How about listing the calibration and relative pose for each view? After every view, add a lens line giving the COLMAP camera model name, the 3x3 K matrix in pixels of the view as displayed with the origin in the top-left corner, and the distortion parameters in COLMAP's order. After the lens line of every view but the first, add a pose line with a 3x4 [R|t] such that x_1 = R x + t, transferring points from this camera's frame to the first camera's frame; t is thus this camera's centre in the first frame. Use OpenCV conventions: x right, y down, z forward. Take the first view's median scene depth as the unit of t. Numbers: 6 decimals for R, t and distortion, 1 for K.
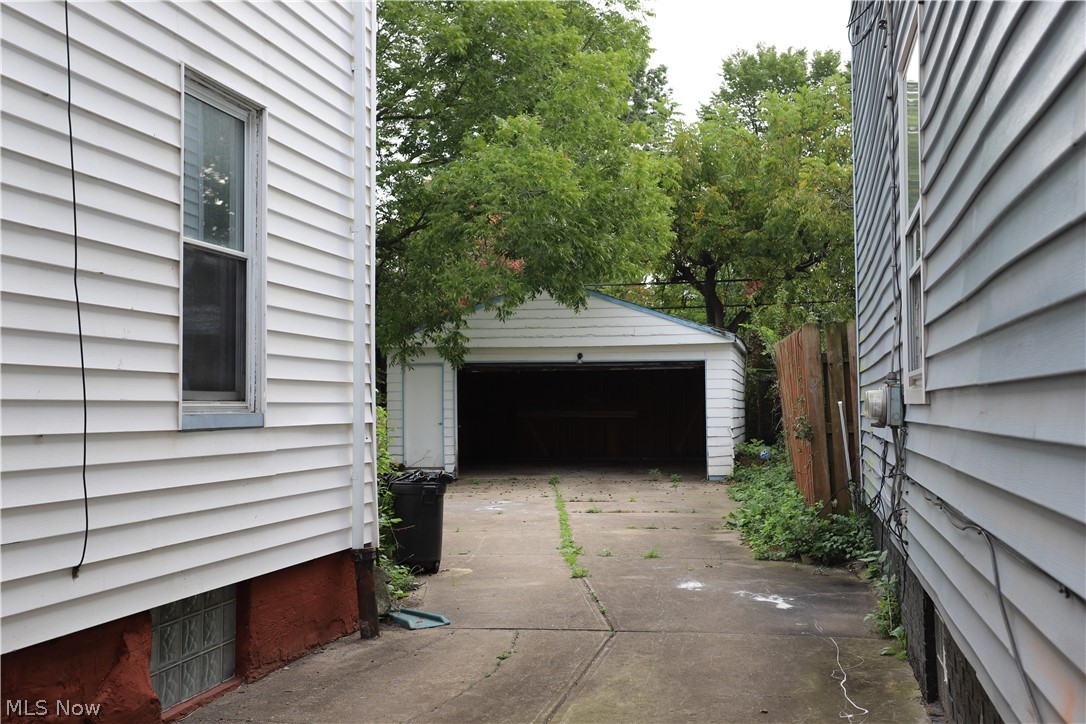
lens RADIAL K [[1243.9, 0, 543.0], [0, 1243.9, 362.0], [0, 0, 1]] dist [0.016920, 0.008388]
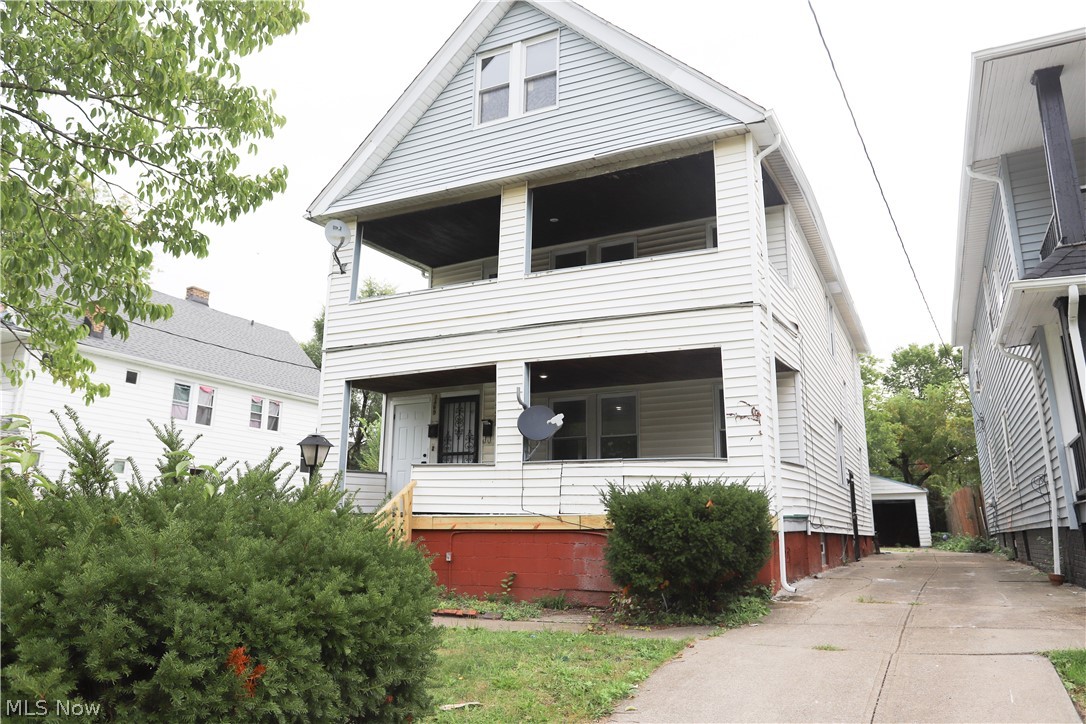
lens RADIAL K [[793.8, 0, 543.0], [0, 793.8, 362.0], [0, 0, 1]] dist [-0.001627, -0.000492]
pose [[0.970170, -0.051064, -0.236985, -0.183541], [0.007446, 0.983379, -0.181411, 0.010499], [0.242310, 0.174235, 0.954425, -0.683995]]
